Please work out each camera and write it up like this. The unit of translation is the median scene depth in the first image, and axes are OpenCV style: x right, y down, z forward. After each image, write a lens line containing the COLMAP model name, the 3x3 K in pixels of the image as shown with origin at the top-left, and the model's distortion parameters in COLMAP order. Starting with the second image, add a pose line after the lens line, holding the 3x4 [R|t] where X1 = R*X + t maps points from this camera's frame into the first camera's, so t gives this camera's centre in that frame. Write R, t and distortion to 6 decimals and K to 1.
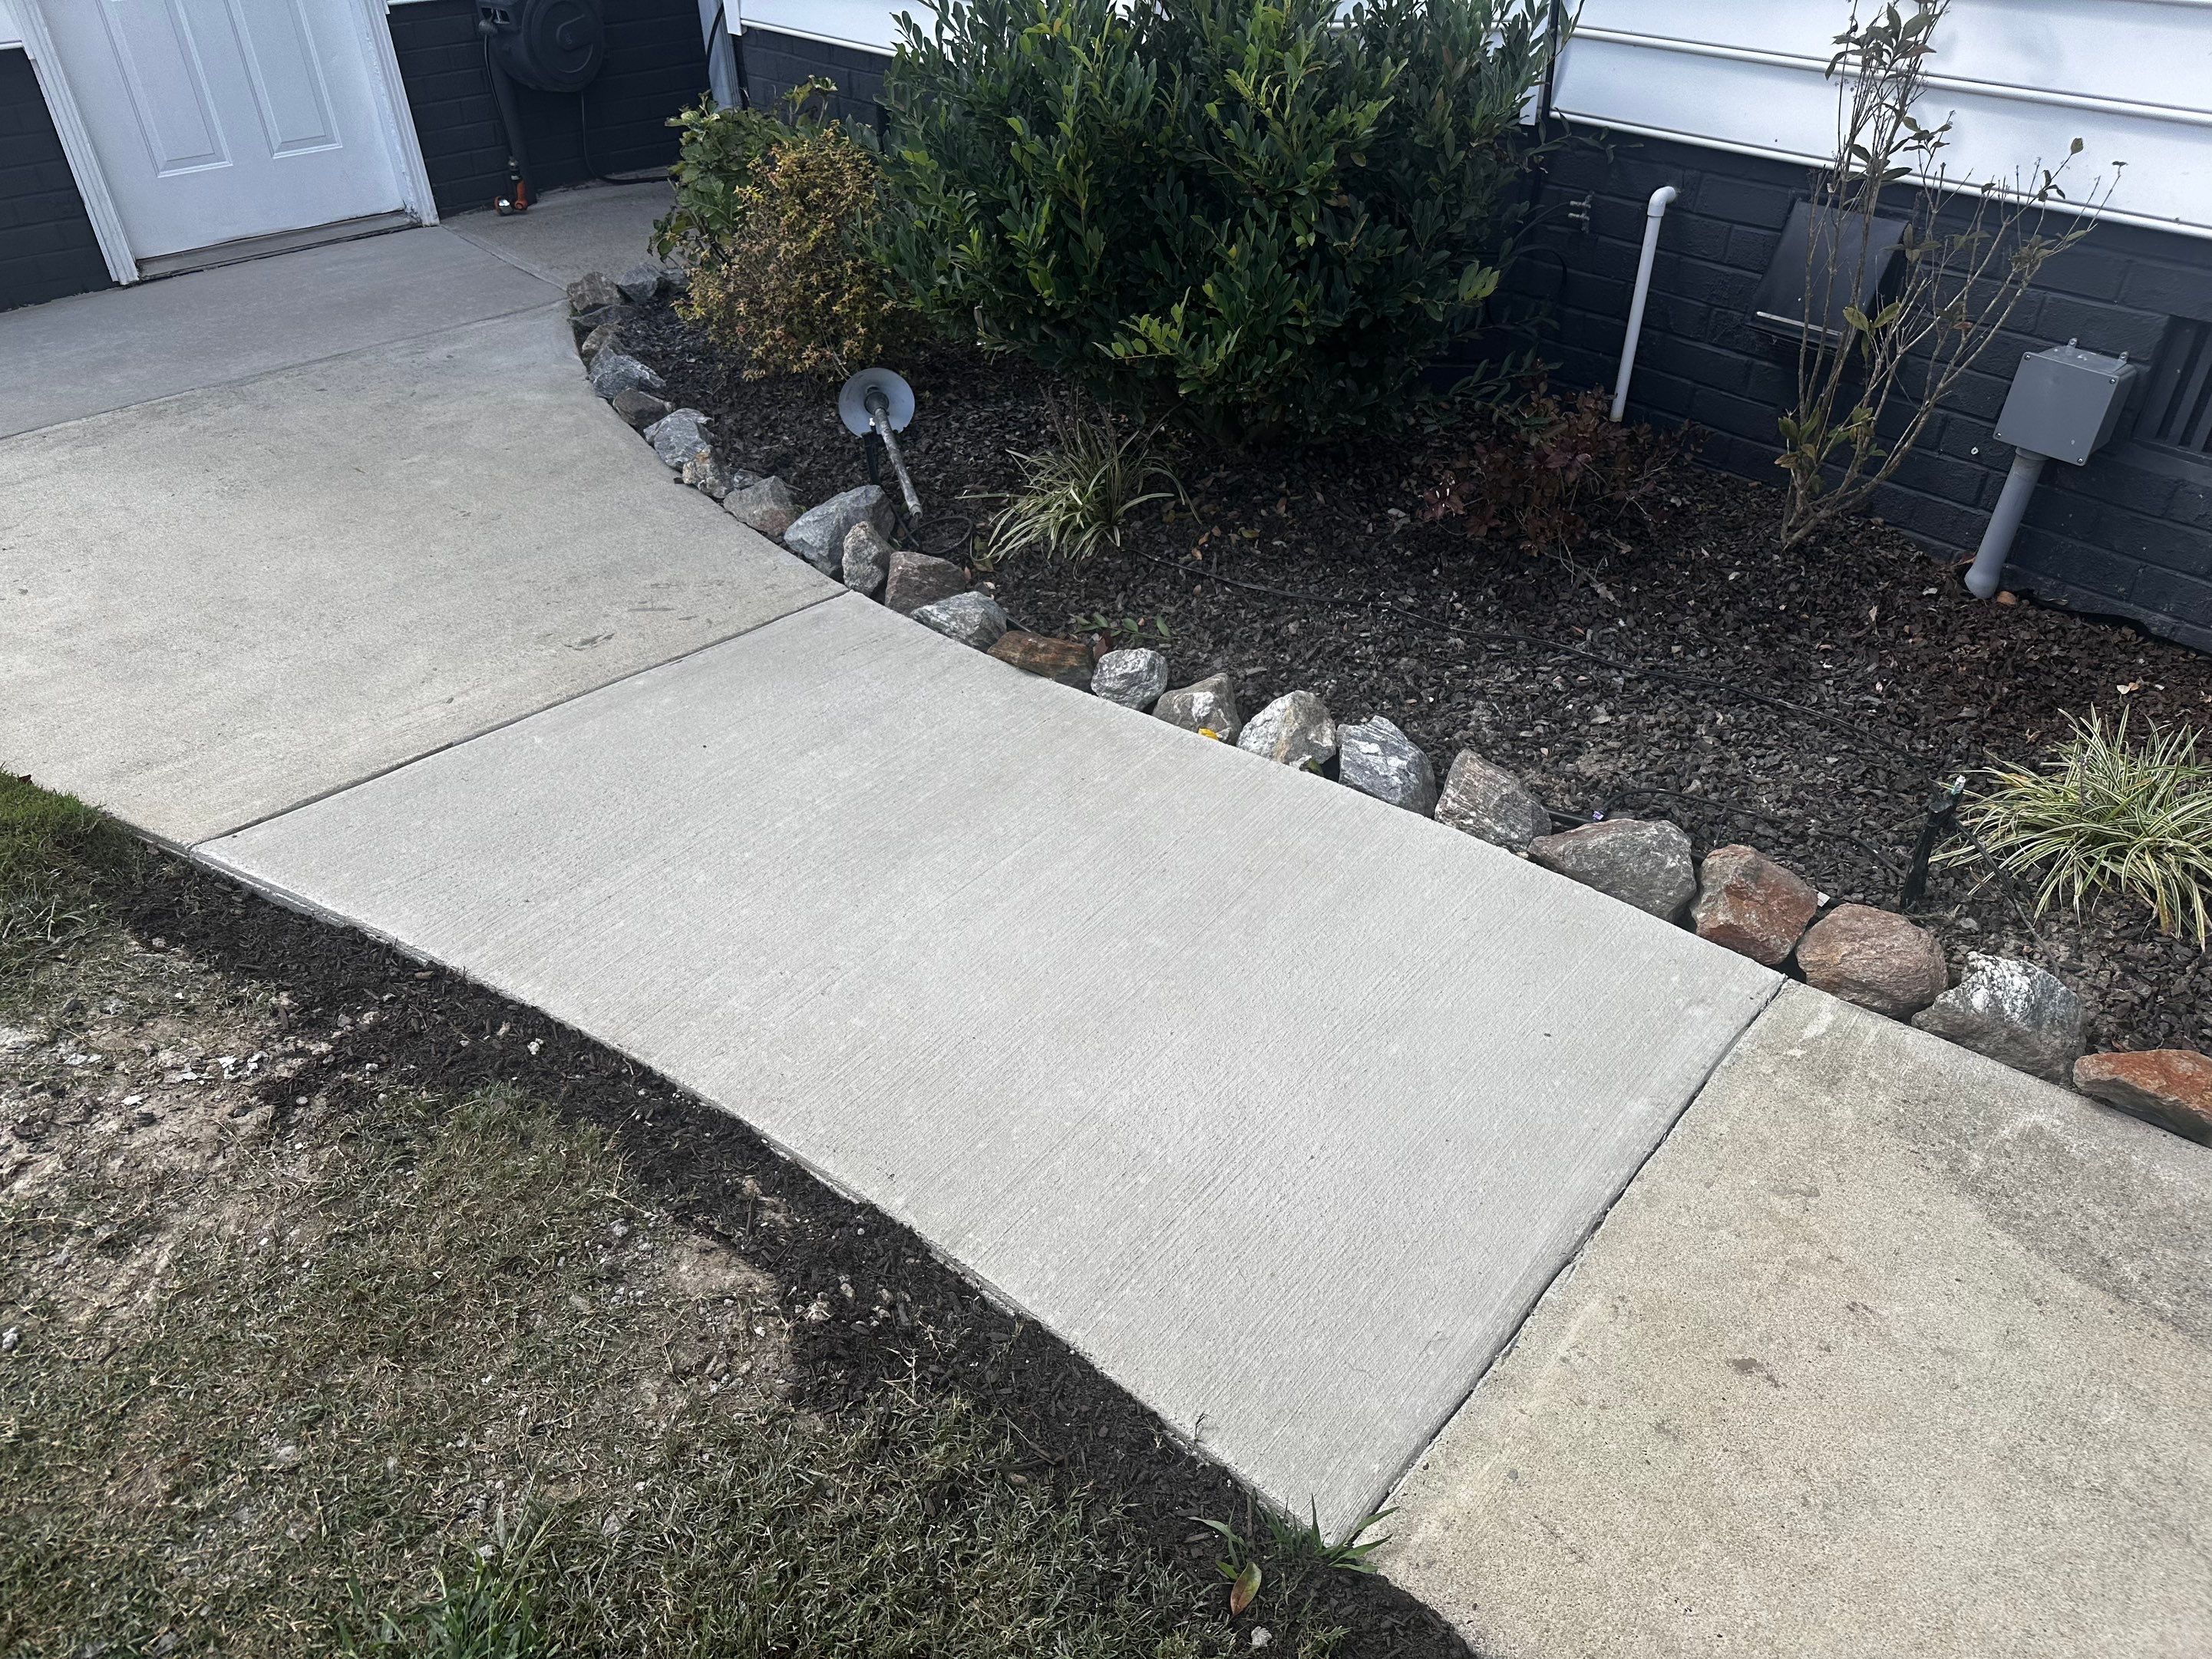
lens RADIAL K [[1555.4, 0, 1106.0], [0, 1555.4, 829.5], [0, 0, 1]] dist [0.000868, 0.001506]
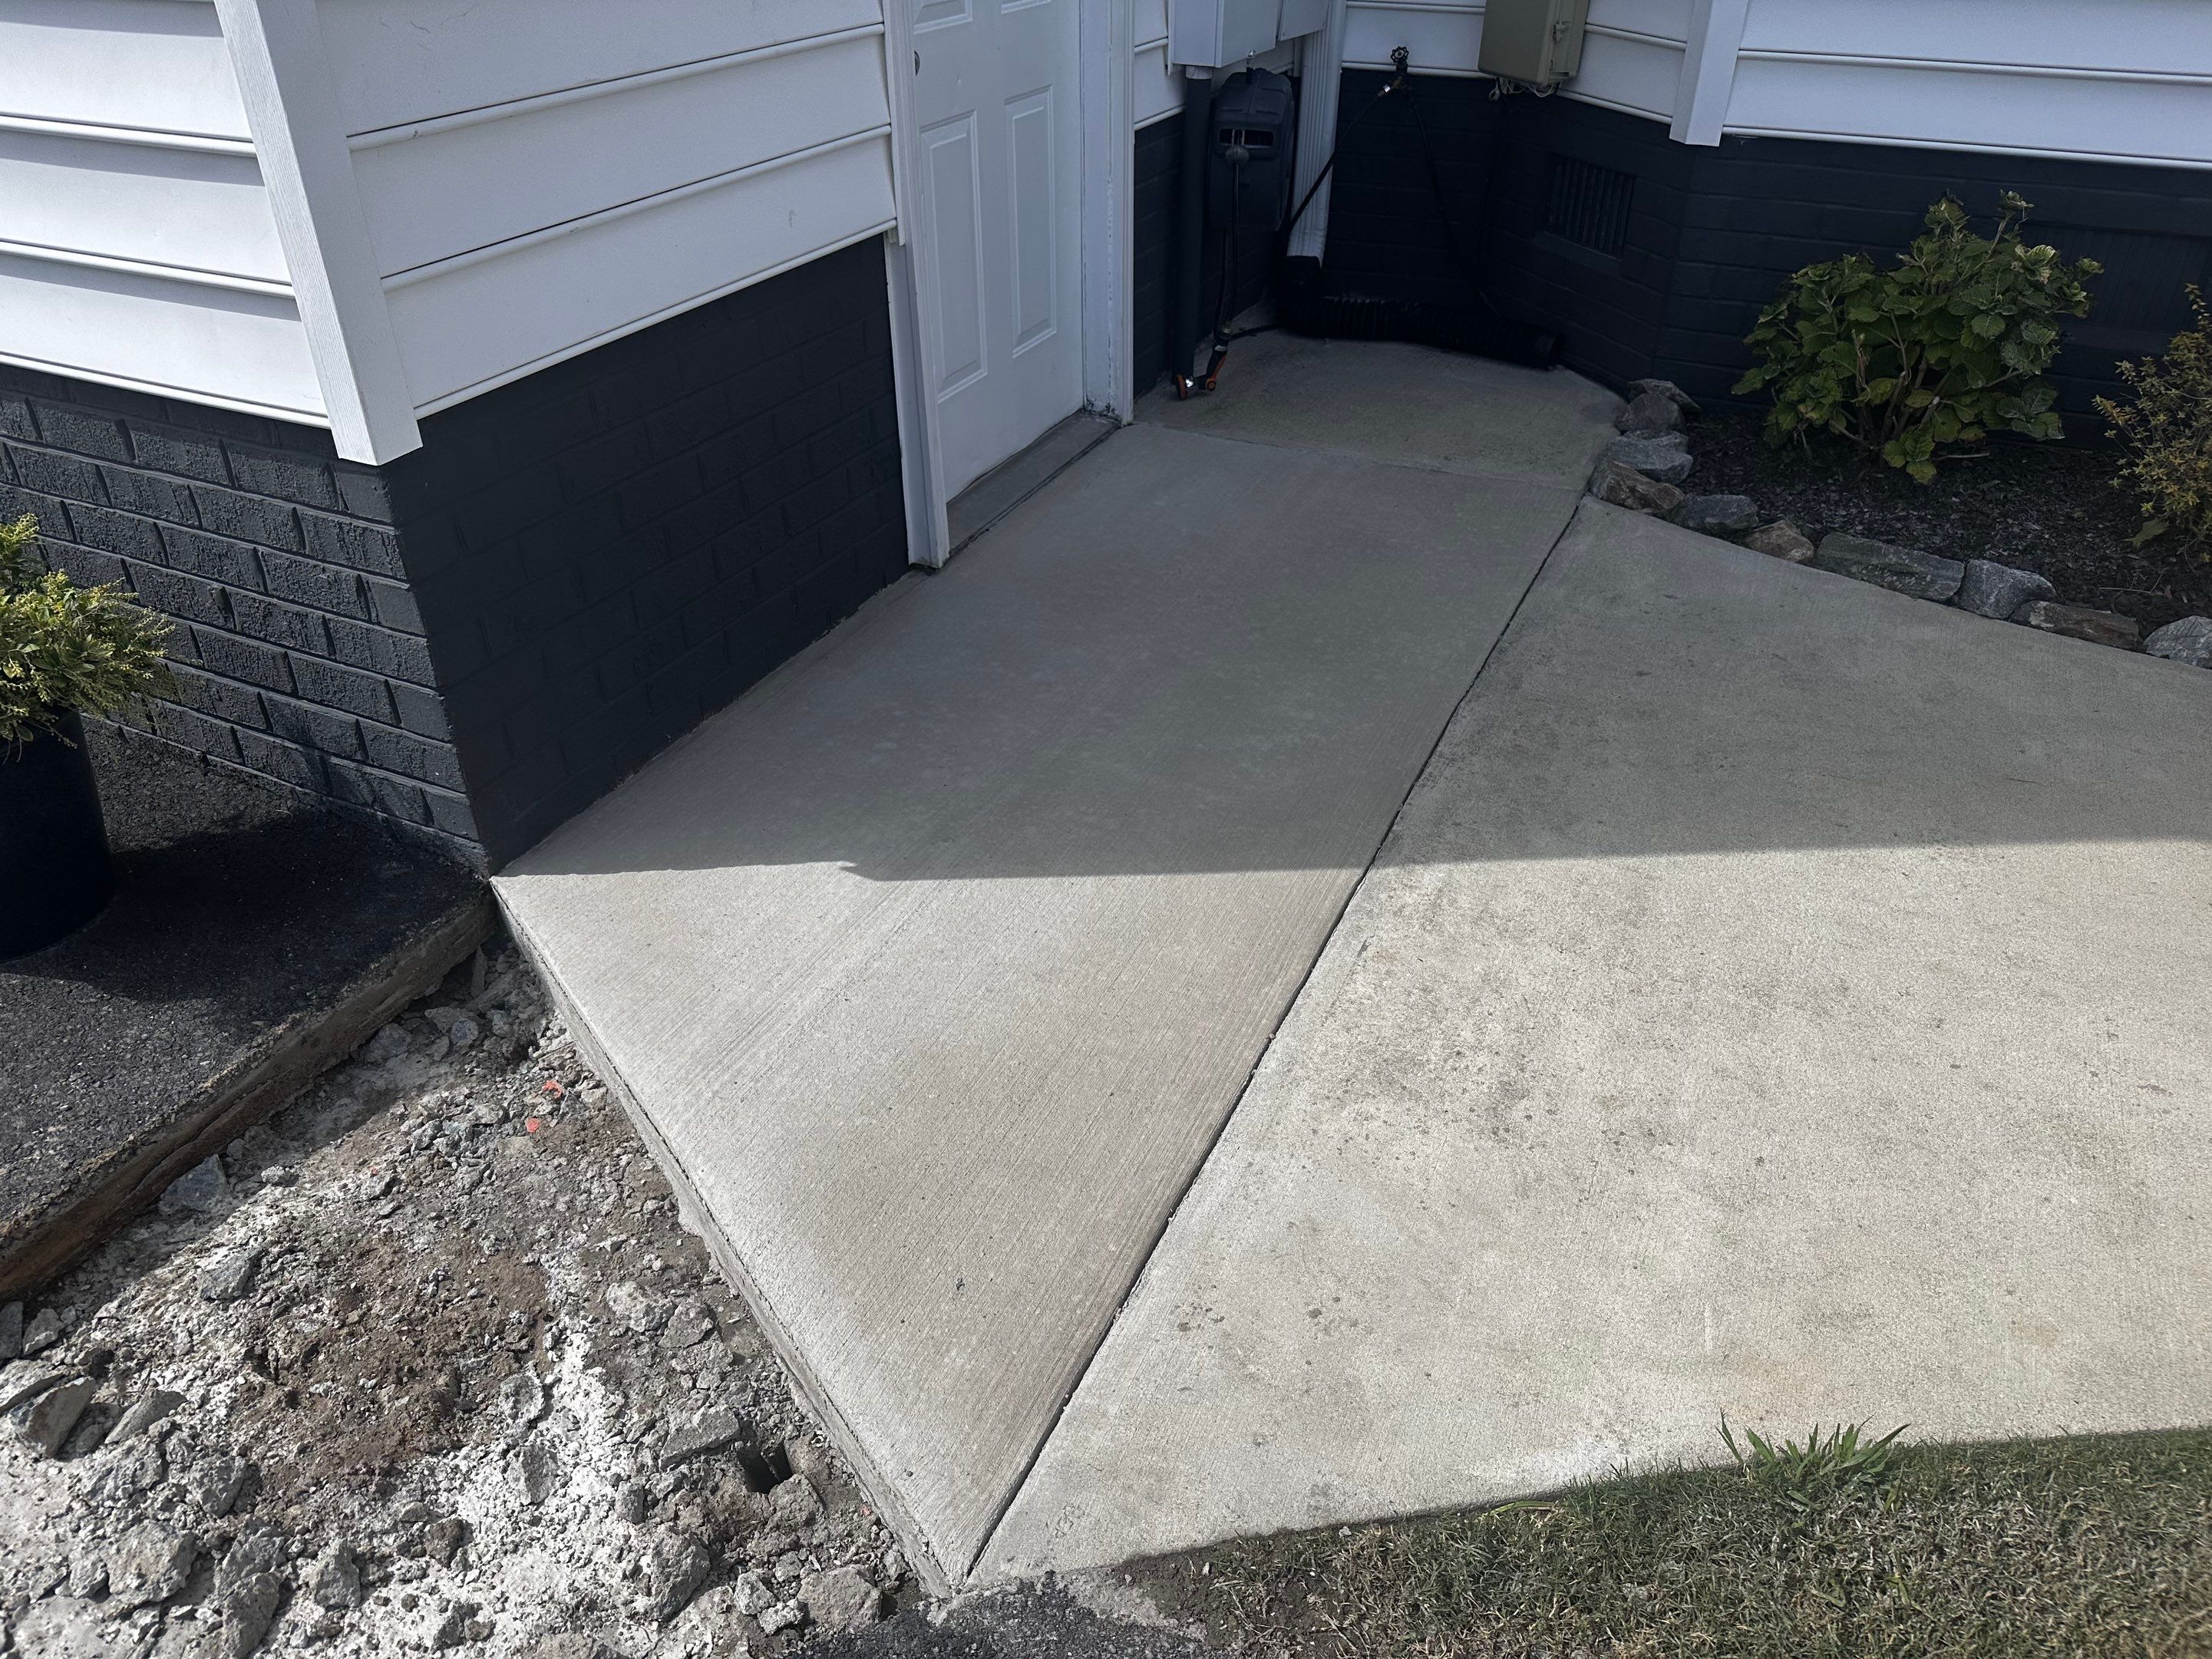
lens RADIAL K [[1555.4, 0, 1106.0], [0, 1555.4, 829.5], [0, 0, 1]] dist [0.000868, 0.001506]
pose [[0.921711, -0.207619, 0.327632, -0.899226], [0.222028, 0.975017, -0.006755, -0.245699], [-0.318044, 0.078970, 0.944781, 0.399523]]
